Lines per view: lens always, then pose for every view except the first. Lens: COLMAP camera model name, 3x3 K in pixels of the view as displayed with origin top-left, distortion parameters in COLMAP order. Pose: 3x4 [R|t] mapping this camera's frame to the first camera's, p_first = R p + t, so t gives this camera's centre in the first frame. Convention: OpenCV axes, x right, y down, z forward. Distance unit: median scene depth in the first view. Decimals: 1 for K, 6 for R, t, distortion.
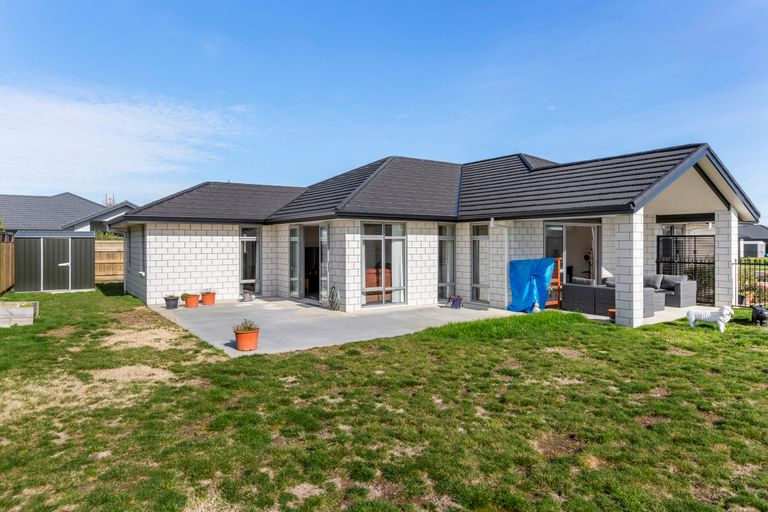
lens RADIAL K [[501.3, 0, 384.4], [0, 501.3, 252.8], [0, 0, 1]] dist [0.006560, 0.000797]
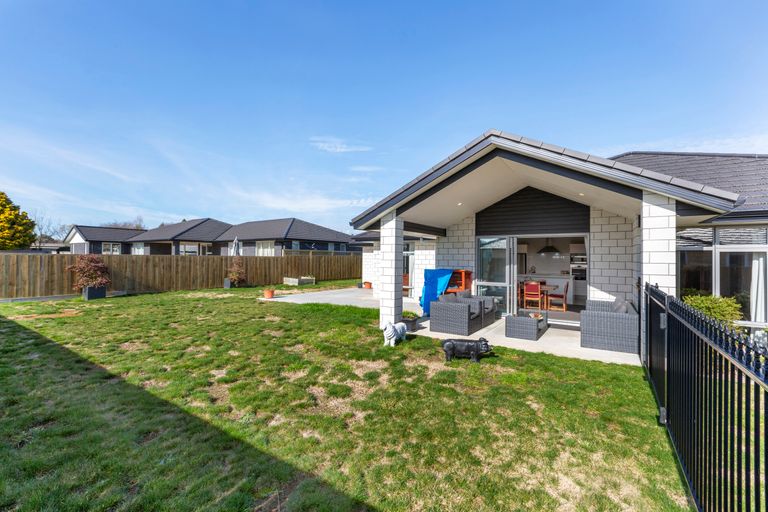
lens RADIAL K [[347.5, 0, 383.9], [0, 347.5, 252.2], [0, 0, 1]] dist [0.005595, 0.000973]
pose [[0.363735, -0.011593, -0.931430, 0.946846], [-0.024111, 0.999470, -0.021855, -0.006808], [0.931190, 0.030407, 0.363263, 0.557209]]
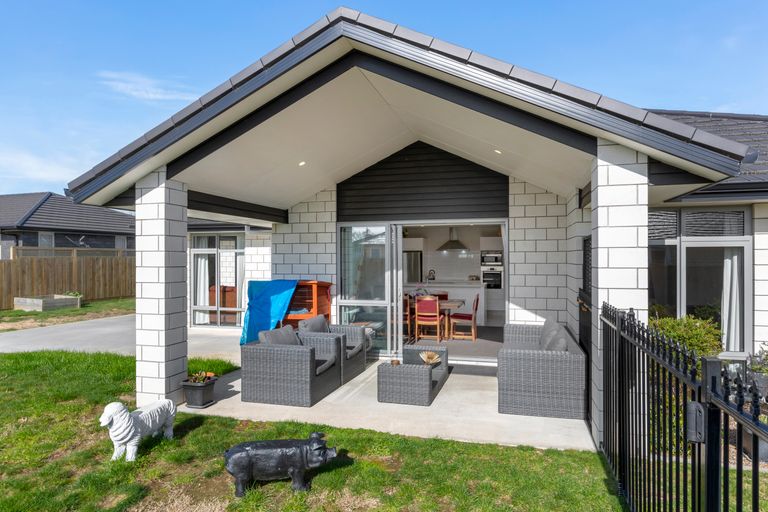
lens RADIAL K [[484.5, 0, 383.0], [0, 484.5, 258.4], [0, 0, 1]] dist [0.002880, -0.000025]
pose [[0.618041, -0.000981, -0.786145, 0.841185], [-0.009745, 0.999913, -0.008909, -0.012334], [0.786086, 0.013167, 0.617978, 0.678555]]
